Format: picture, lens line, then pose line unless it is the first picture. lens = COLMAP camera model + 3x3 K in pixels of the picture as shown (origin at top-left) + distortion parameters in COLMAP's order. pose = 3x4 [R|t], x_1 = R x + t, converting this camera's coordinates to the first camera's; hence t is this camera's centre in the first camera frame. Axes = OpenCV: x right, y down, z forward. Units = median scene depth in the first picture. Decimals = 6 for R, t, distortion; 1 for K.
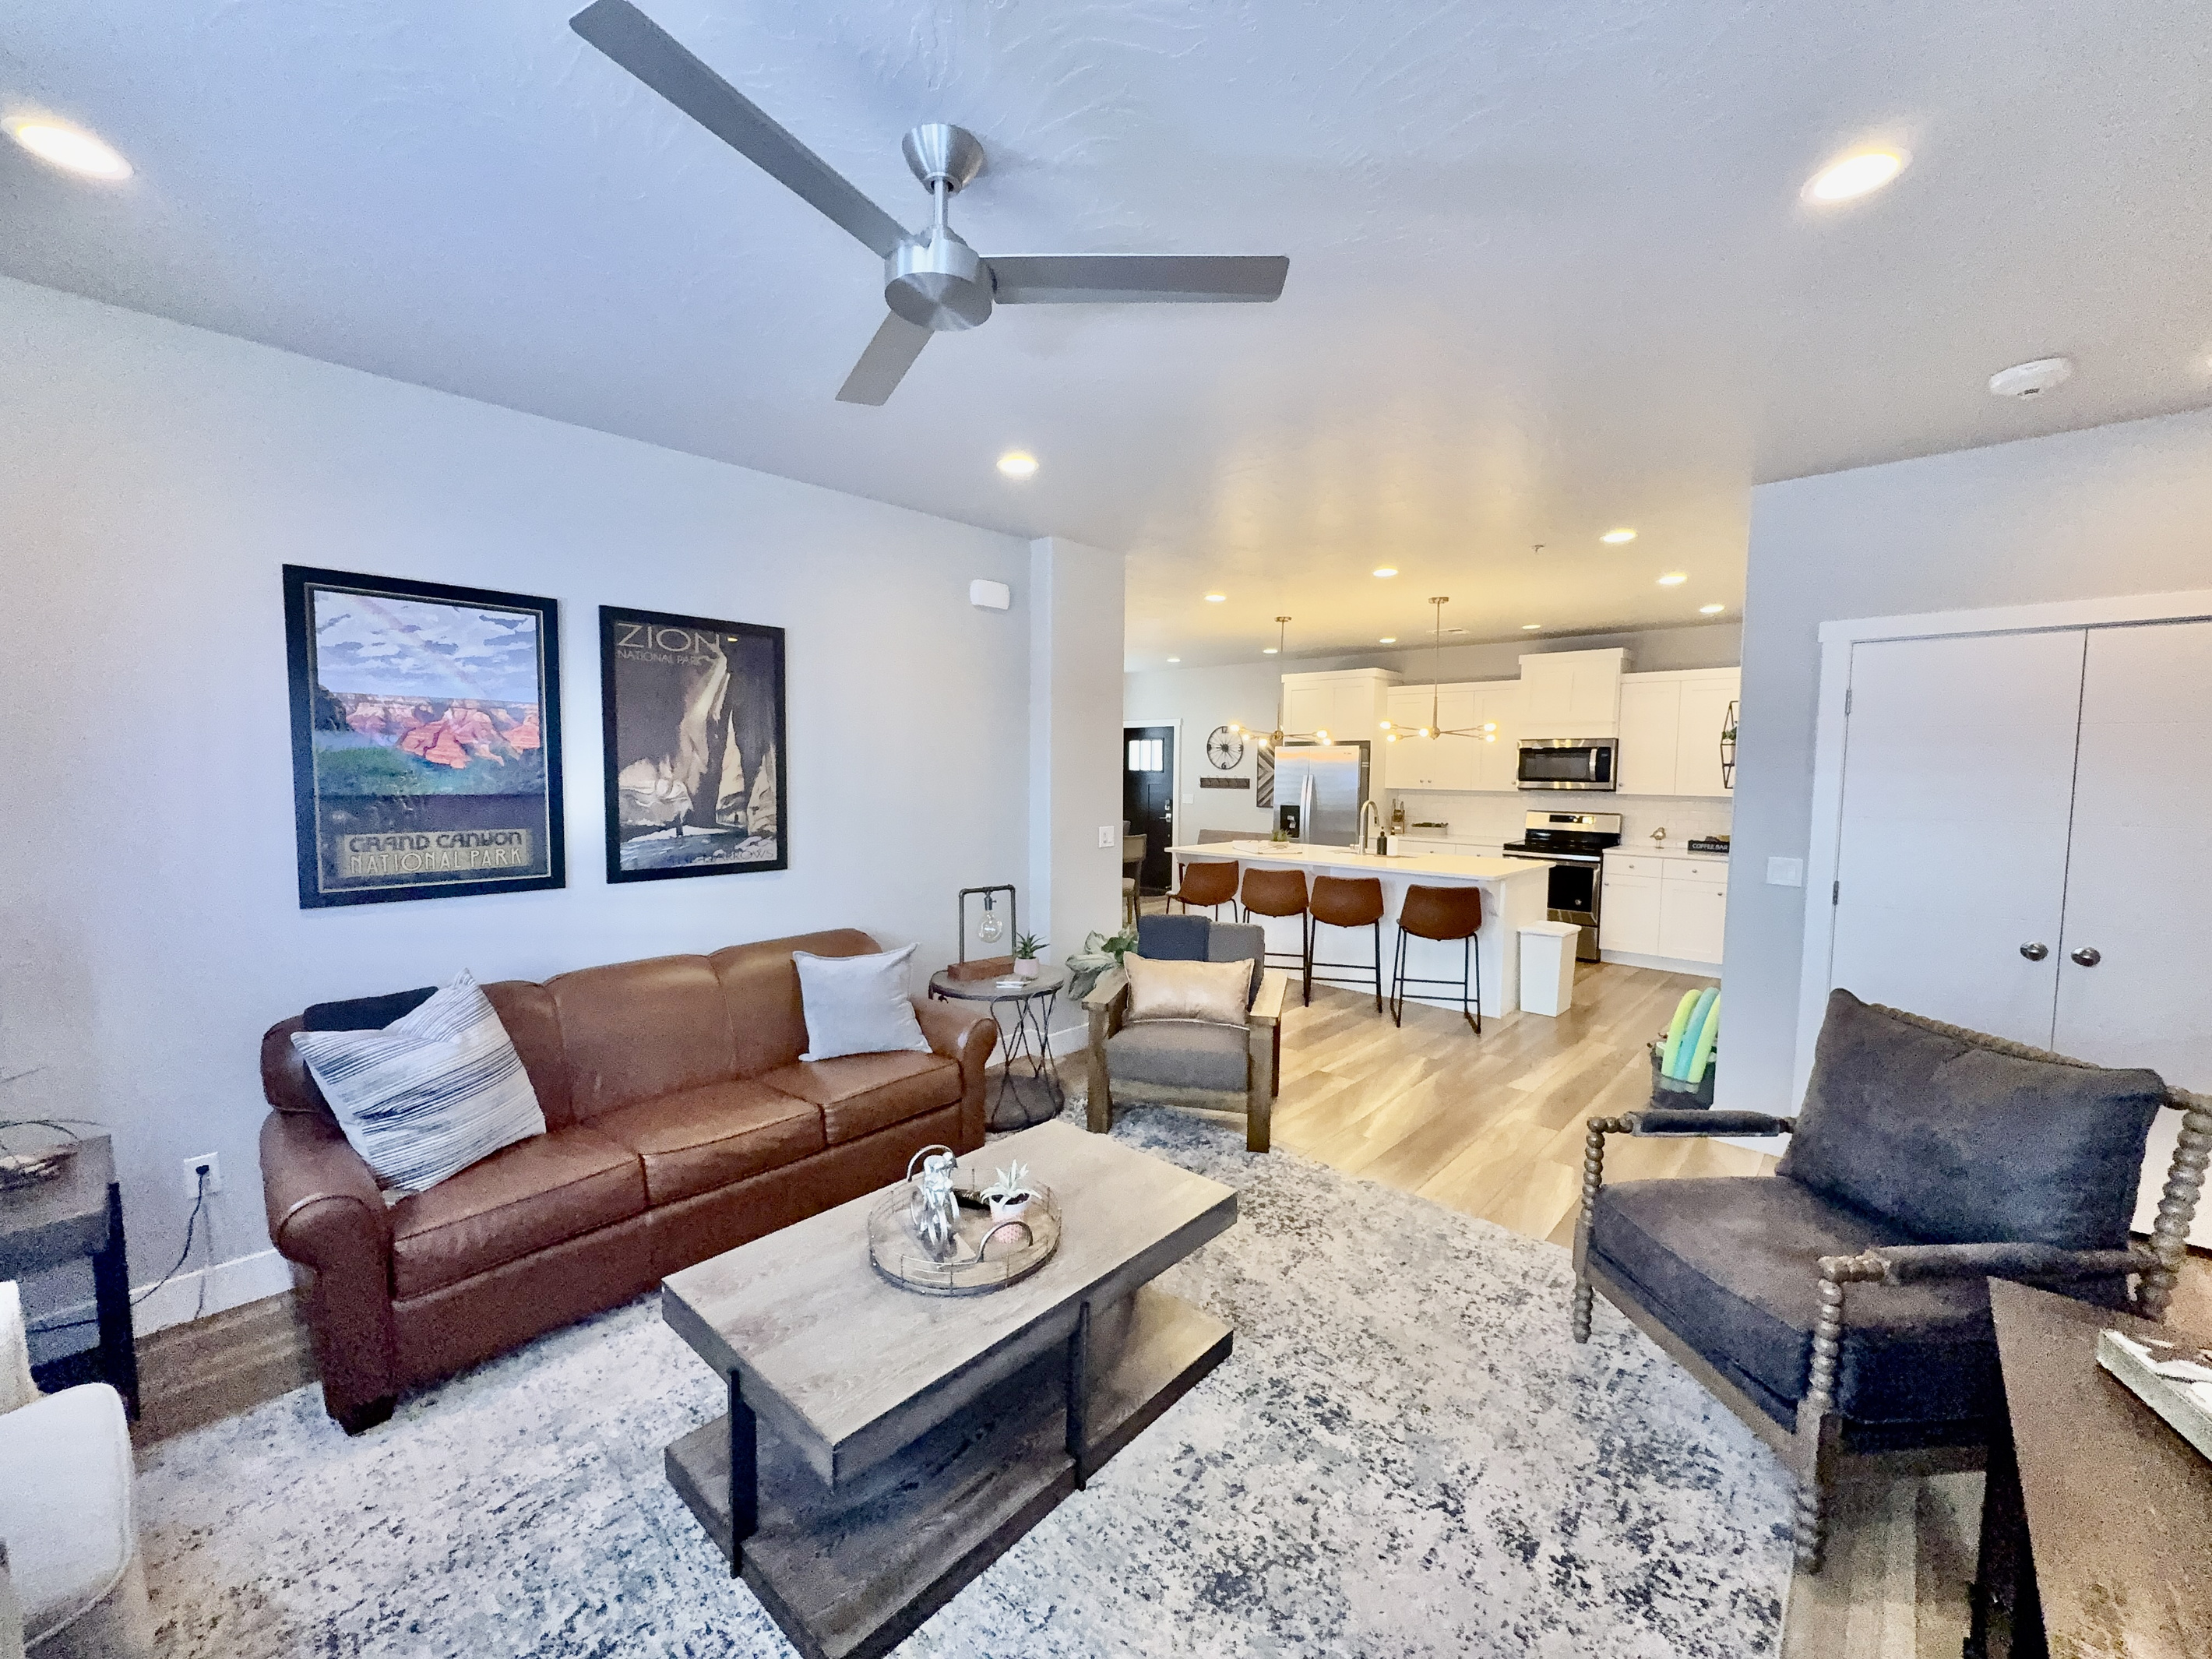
lens RADIAL K [[882.2, 0, 1102.5], [0, 882.2, 829.8], [0, 0, 1]] dist [-0.000976, 0.000528]
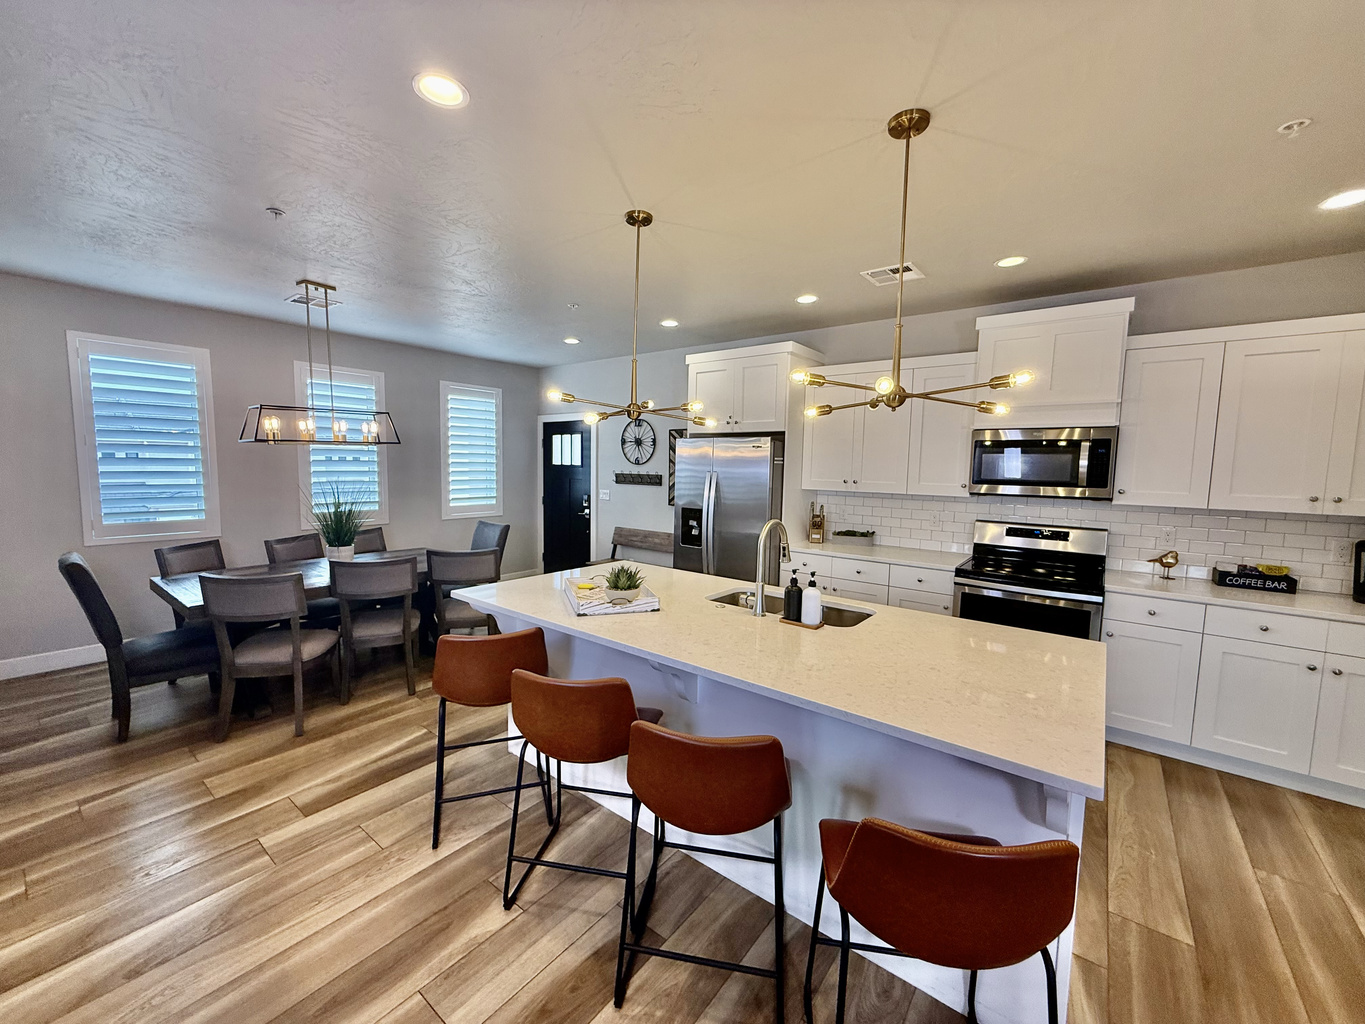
lens RADIAL K [[544.4, 0, 678.8], [0, 544.4, 512.1], [0, 0, 1]] dist [-0.000976, 0.000528]
pose [[0.996751, 0.002333, 0.080513, 0.397718], [-0.003938, 0.999797, 0.019779, -0.086497], [-0.080451, -0.020031, 0.996557, 1.213334]]
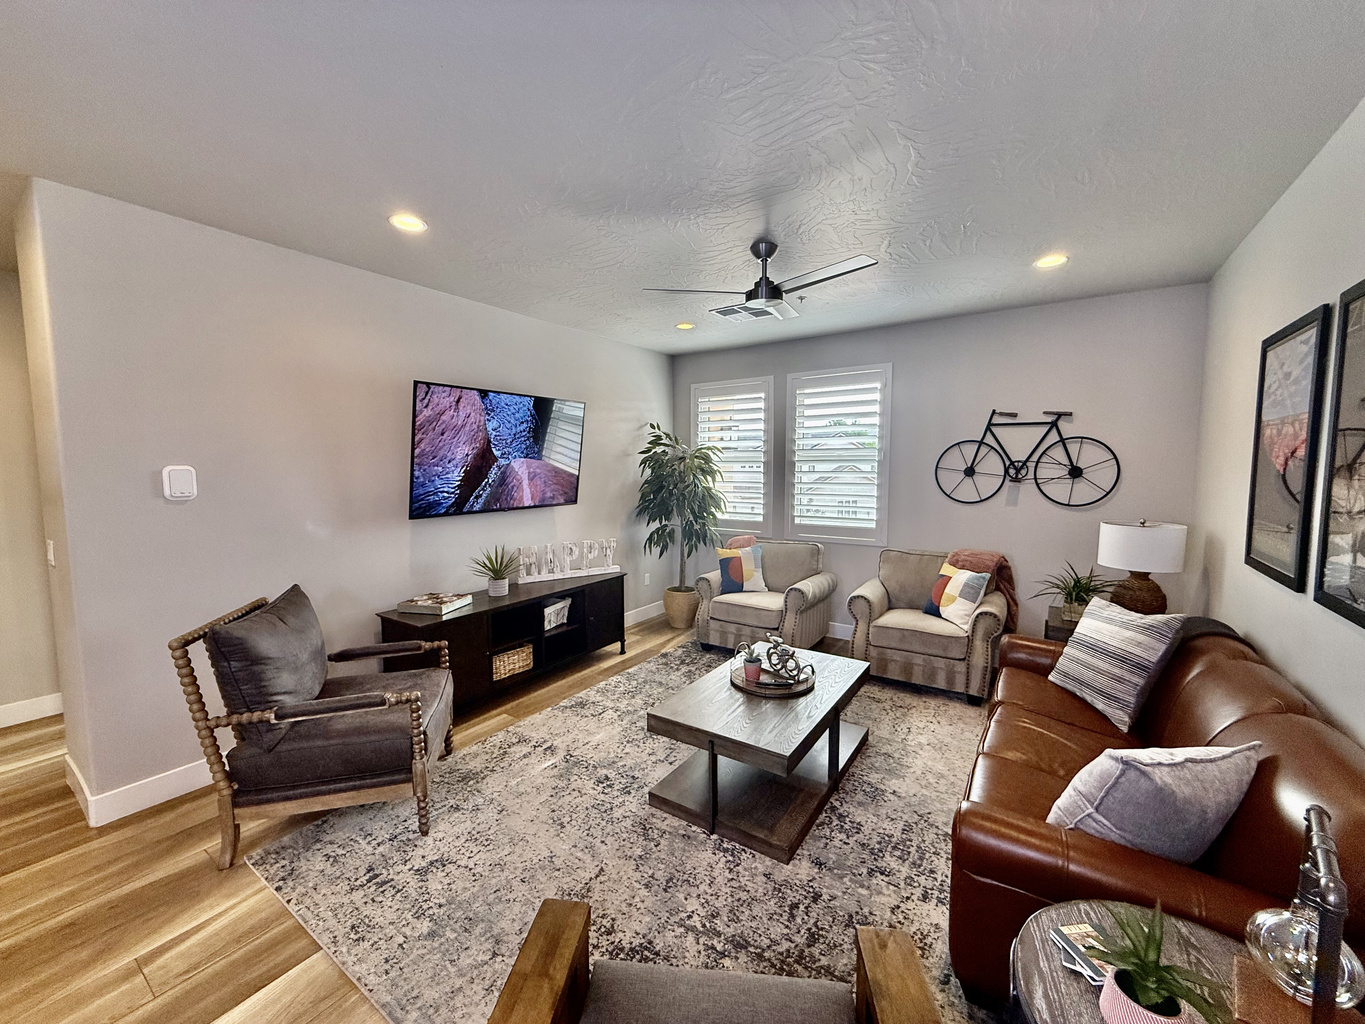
lens RADIAL K [[544.4, 0, 677.1], [0, 544.4, 512.0], [0, 0, 1]] dist [-0.000976, 0.000528]
pose [[-0.990314, 0.004400, -0.138774, 0.160549], [-0.017495, 0.987577, 0.156157, -0.098231], [0.137737, 0.157072, -0.977935, 1.323811]]
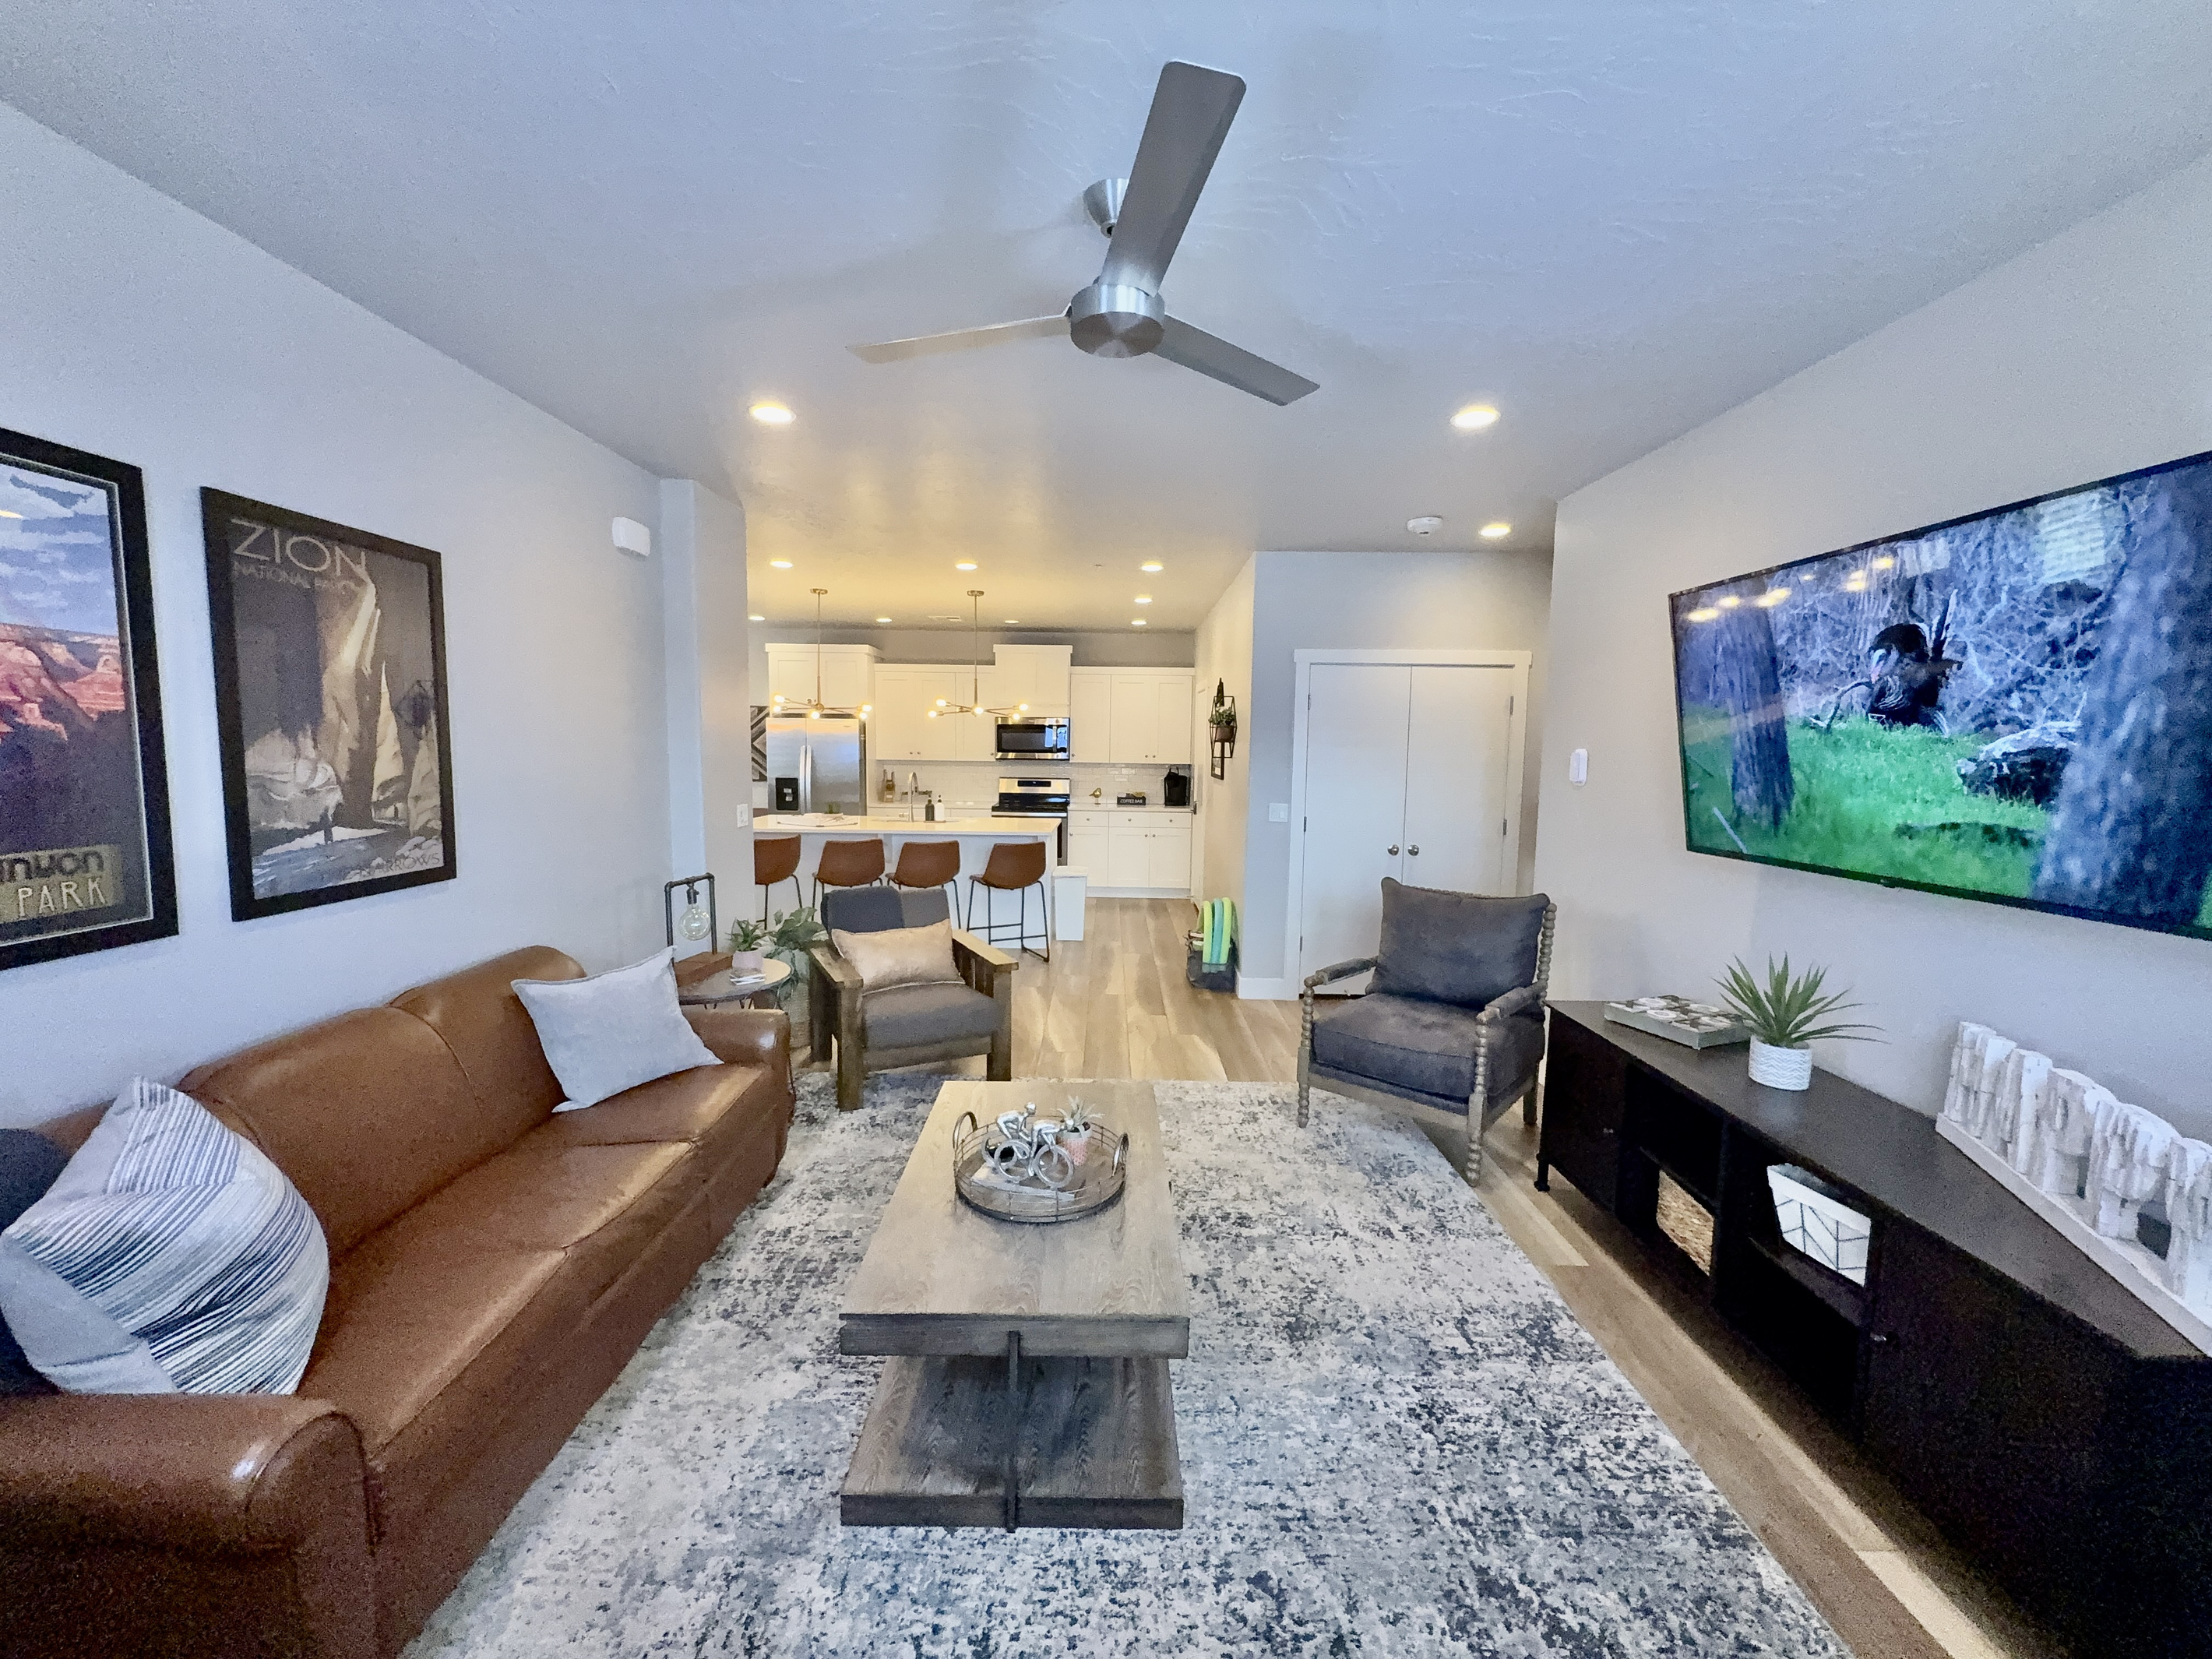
lens RADIAL K [[882.2, 0, 1102.4], [0, 882.2, 830.0], [0, 0, 1]] dist [-0.000976, 0.000528]
pose [[0.740262, -0.064199, 0.669246, -0.474731], [0.041237, 0.997892, 0.050112, -0.011358], [-0.671052, -0.009499, 0.741349, 0.081403]]
